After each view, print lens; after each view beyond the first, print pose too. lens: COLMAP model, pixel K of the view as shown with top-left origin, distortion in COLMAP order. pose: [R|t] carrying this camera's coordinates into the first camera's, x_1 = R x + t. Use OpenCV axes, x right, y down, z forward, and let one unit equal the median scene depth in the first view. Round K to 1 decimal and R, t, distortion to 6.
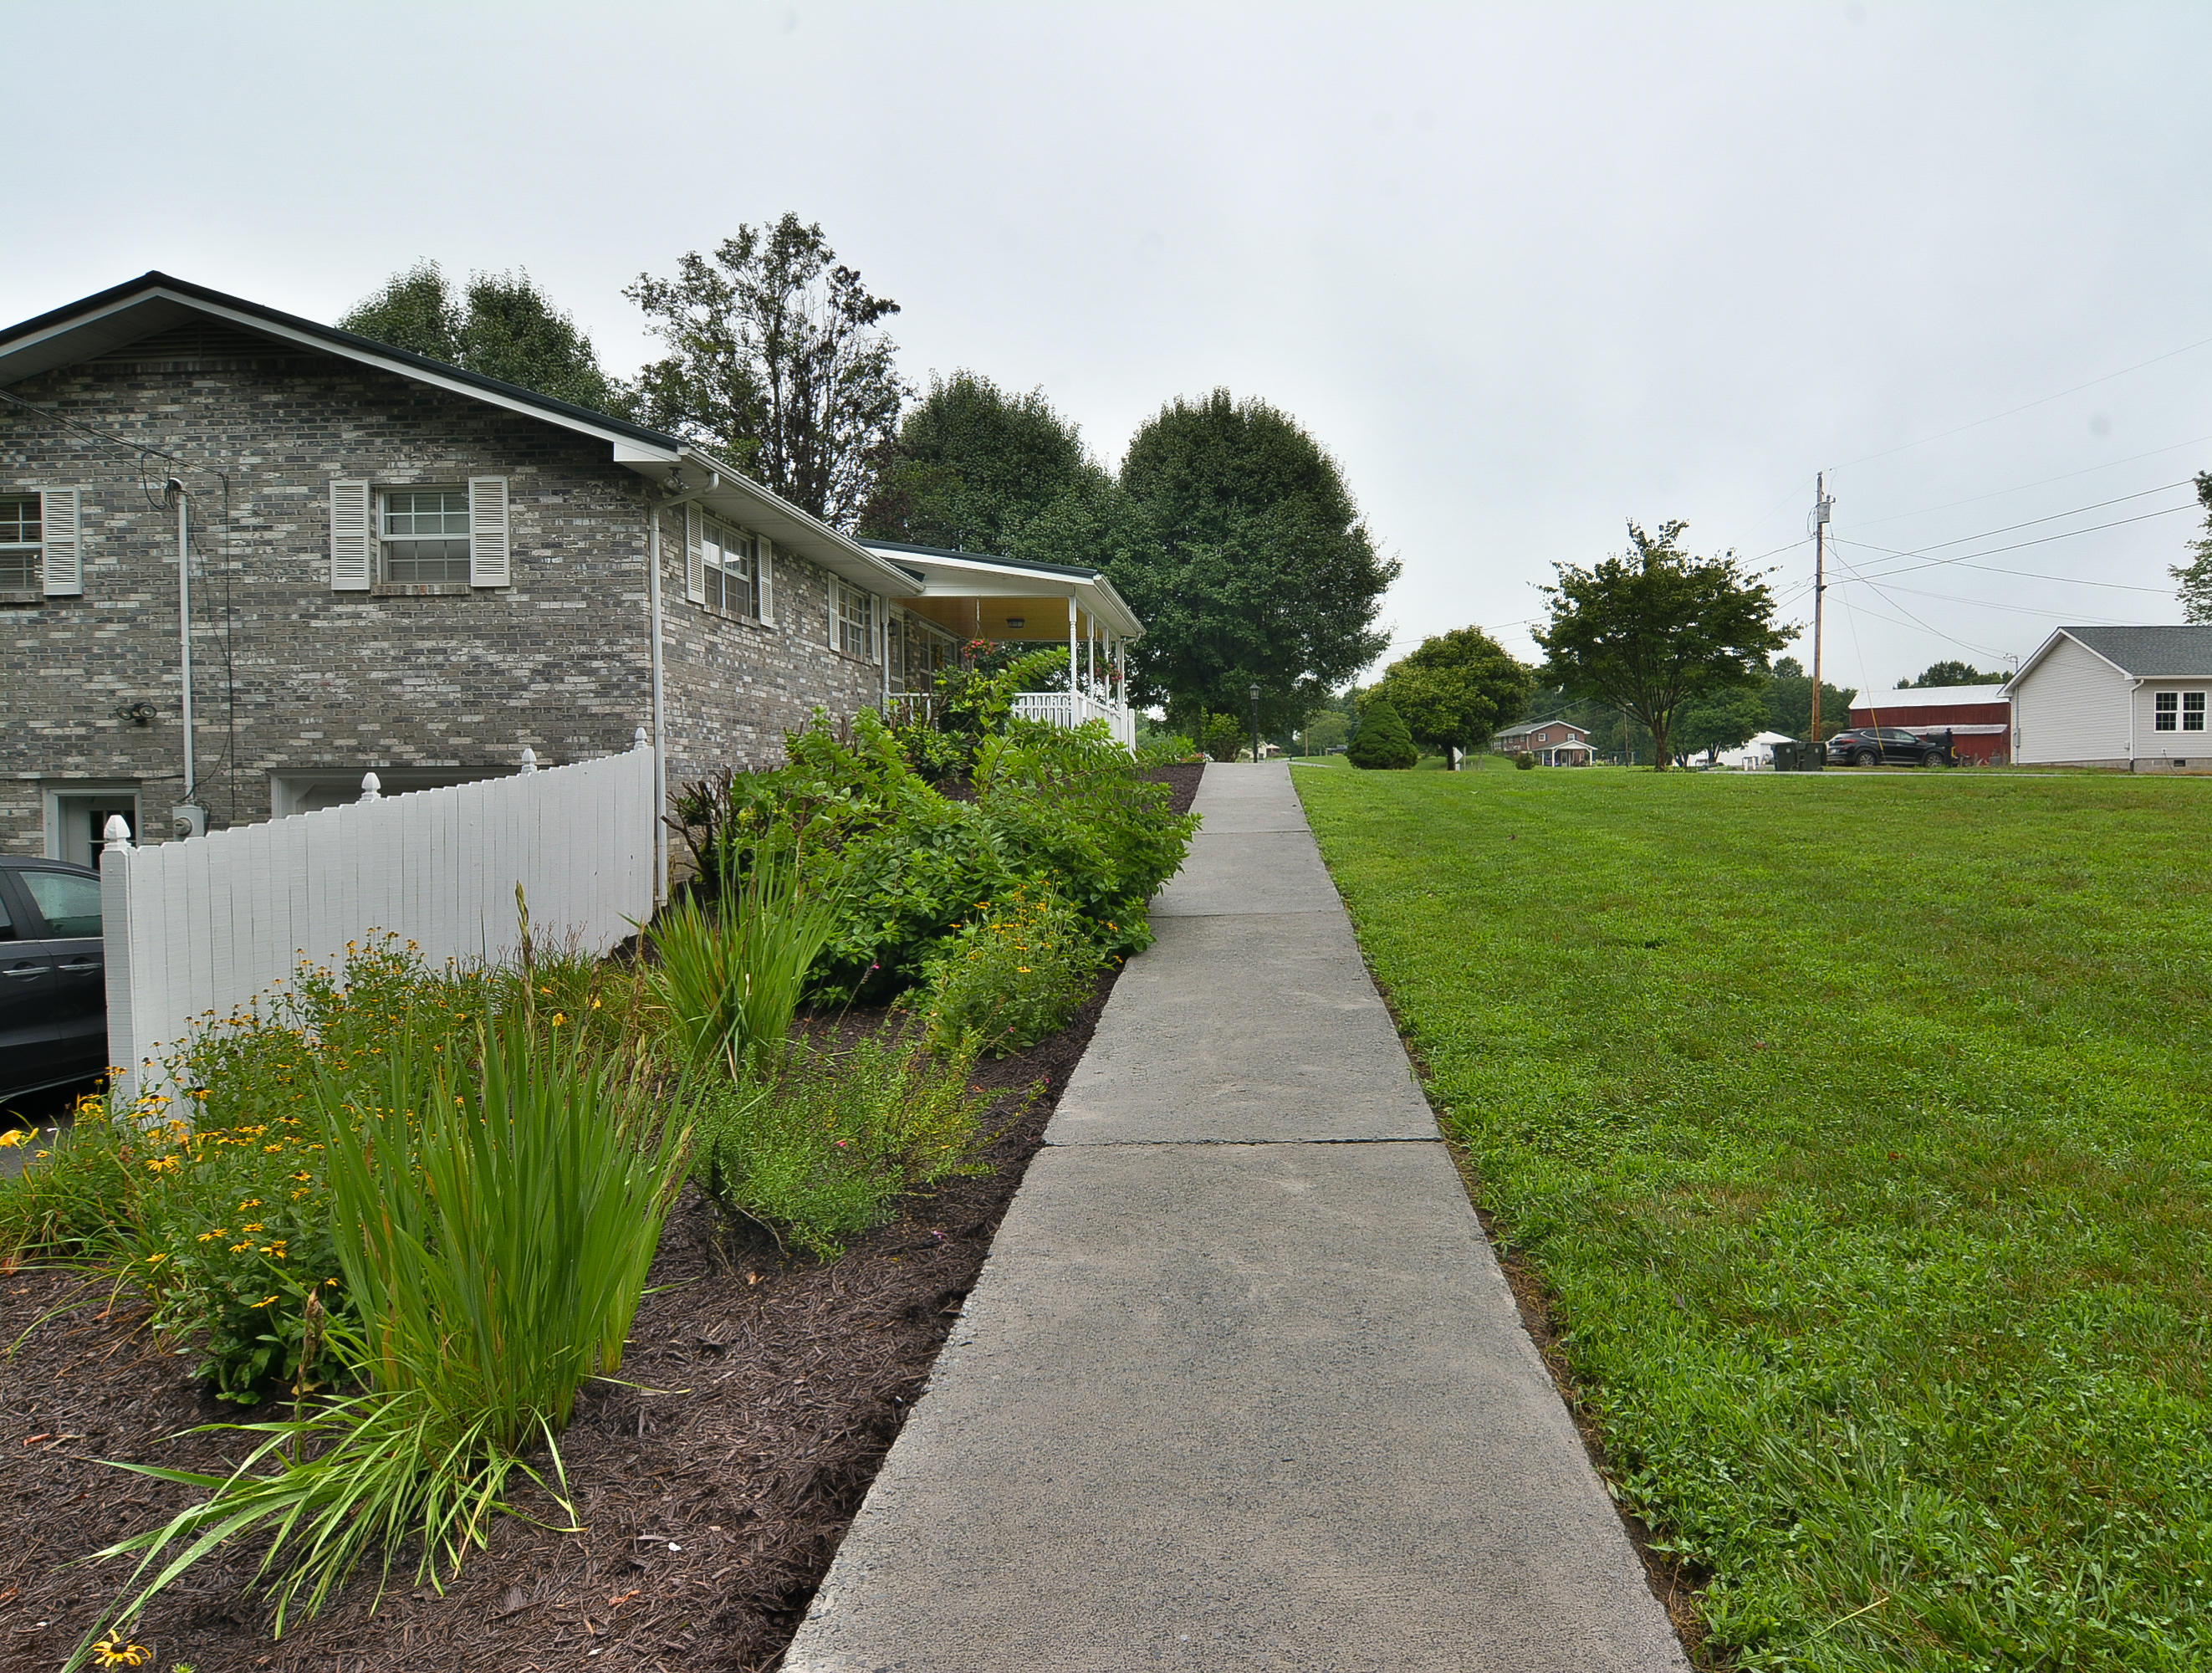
lens RADIAL K [[1338.0, 0, 1278.3], [0, 1338.0, 849.4], [0, 0, 1]] dist [-0.038087, 0.000642]
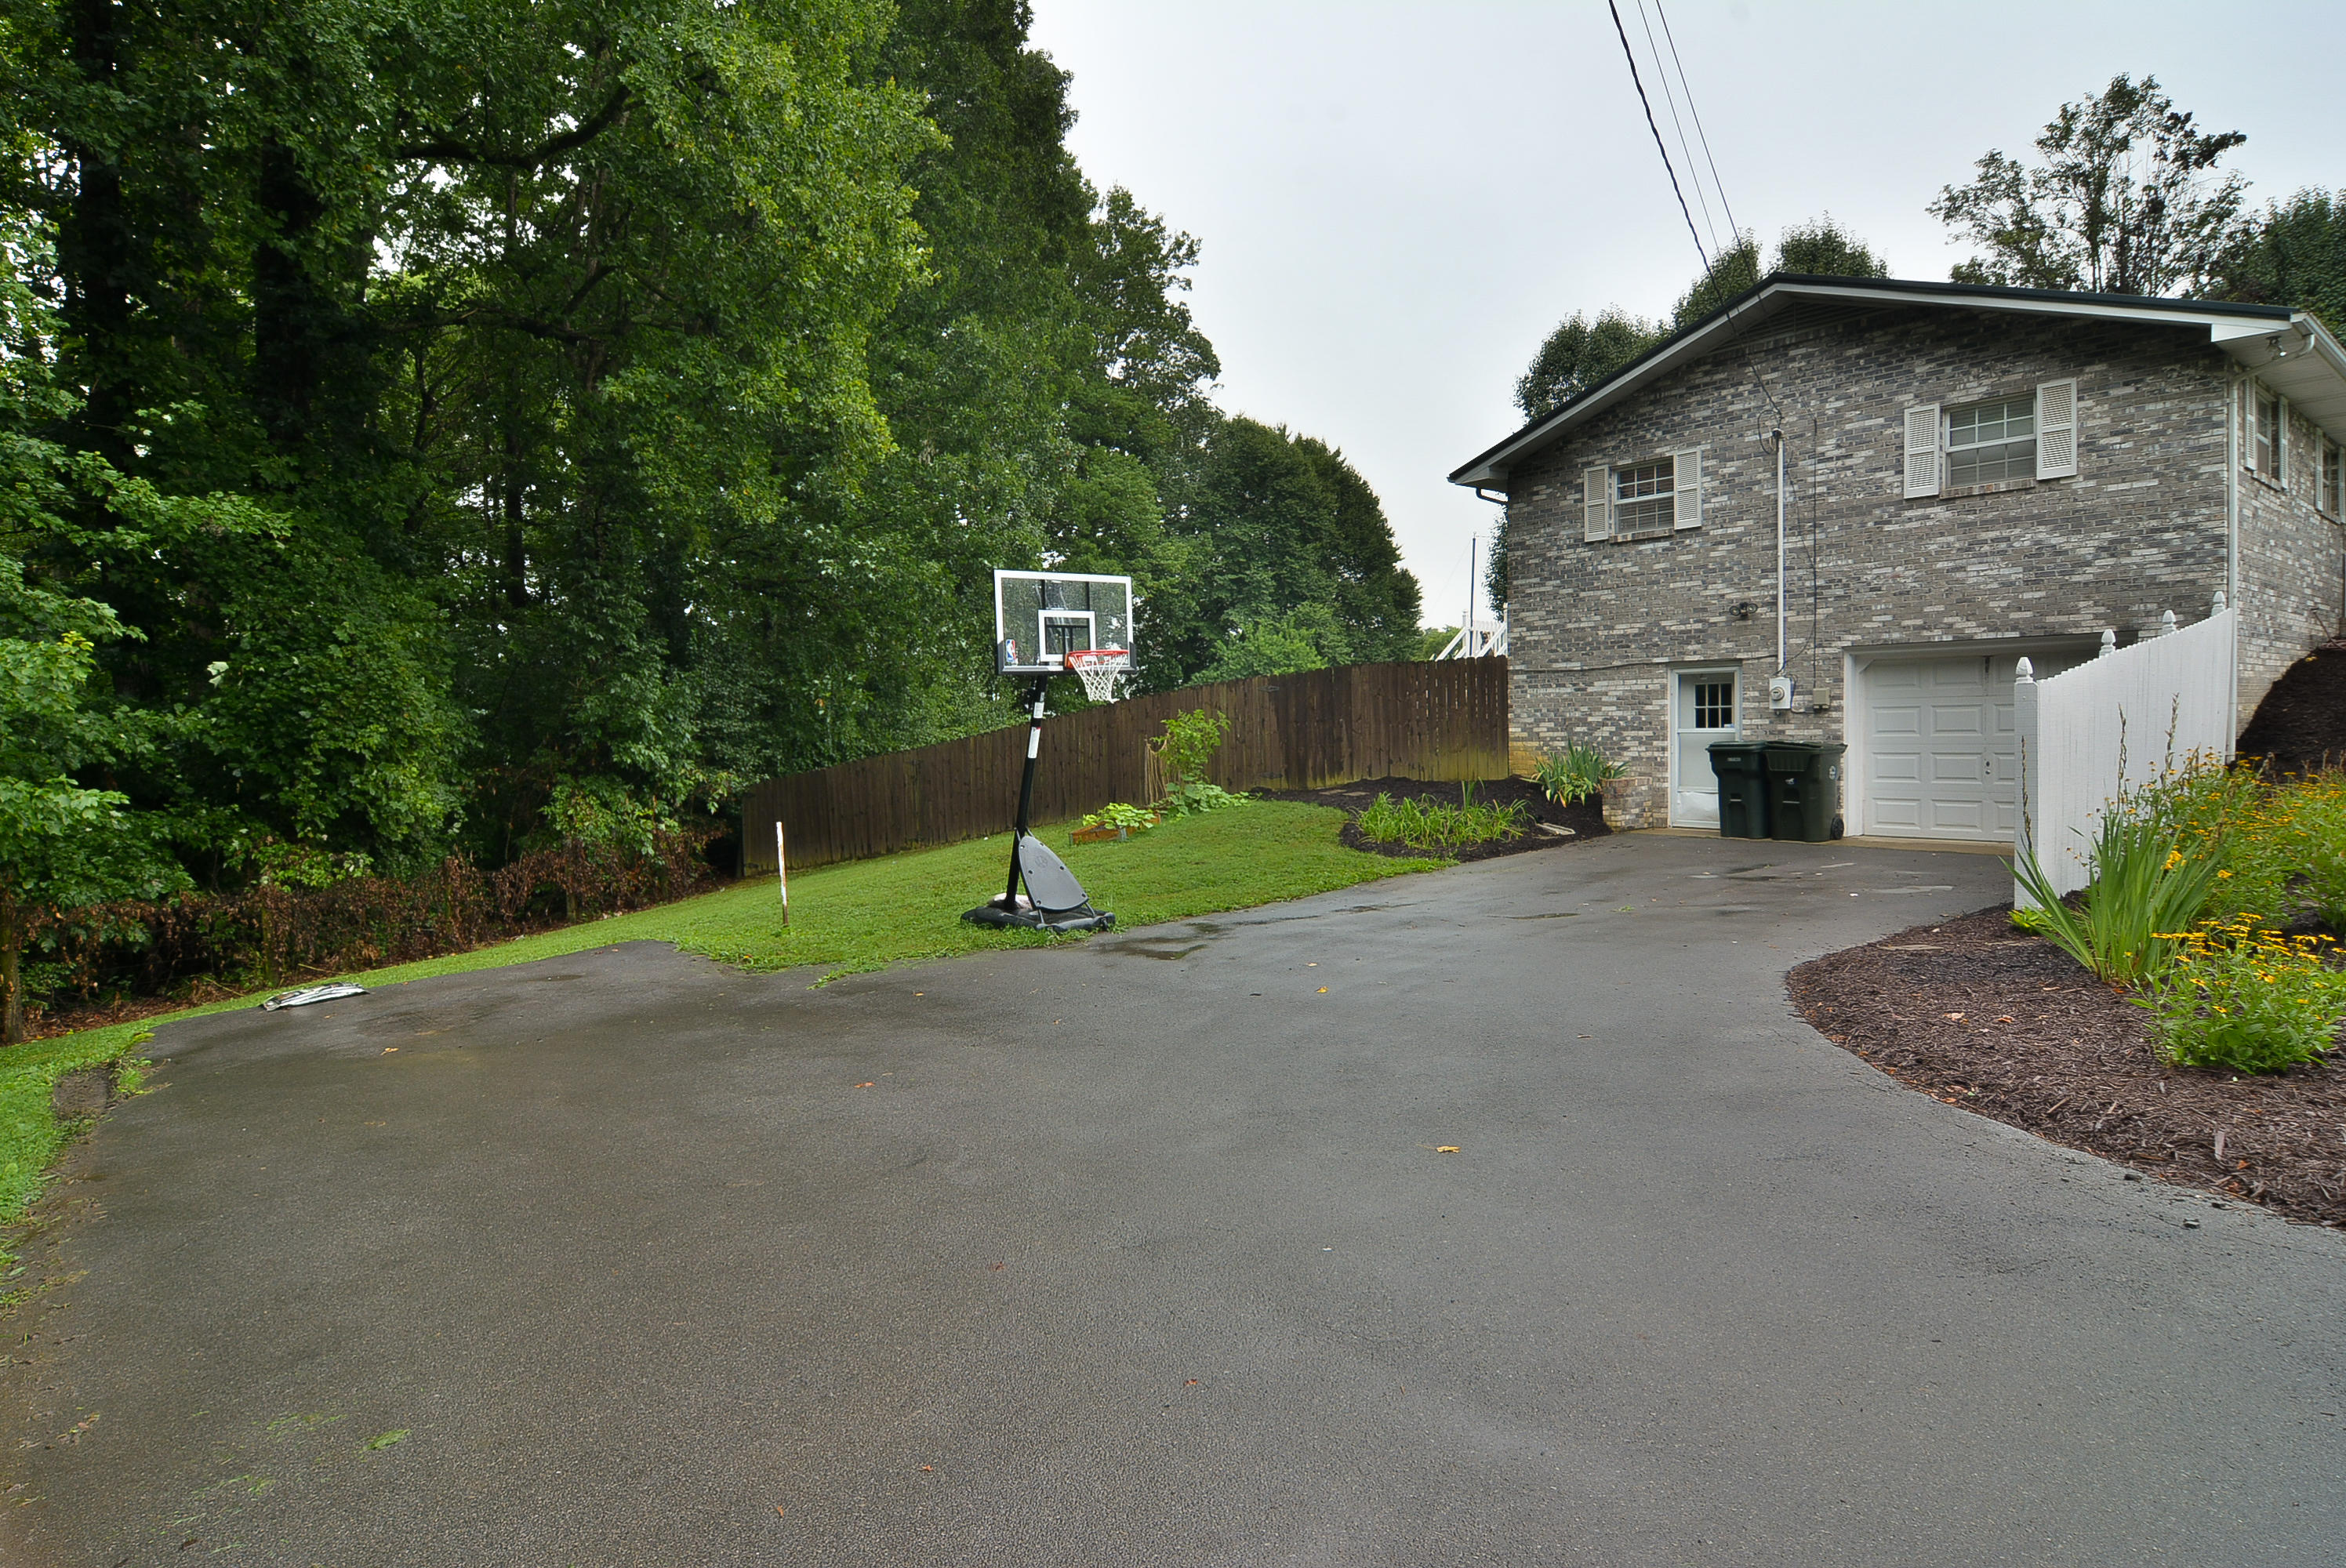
lens RADIAL K [[1261.3, 0, 1188.7], [0, 1261.3, 773.8], [0, 0, 1]] dist [-0.014077, -0.005107]
pose [[0.641869, 0.024905, -0.766410, -0.243003], [-0.011256, 0.999671, 0.023058, 0.040153], [0.766732, -0.006174, 0.641938, -0.270105]]
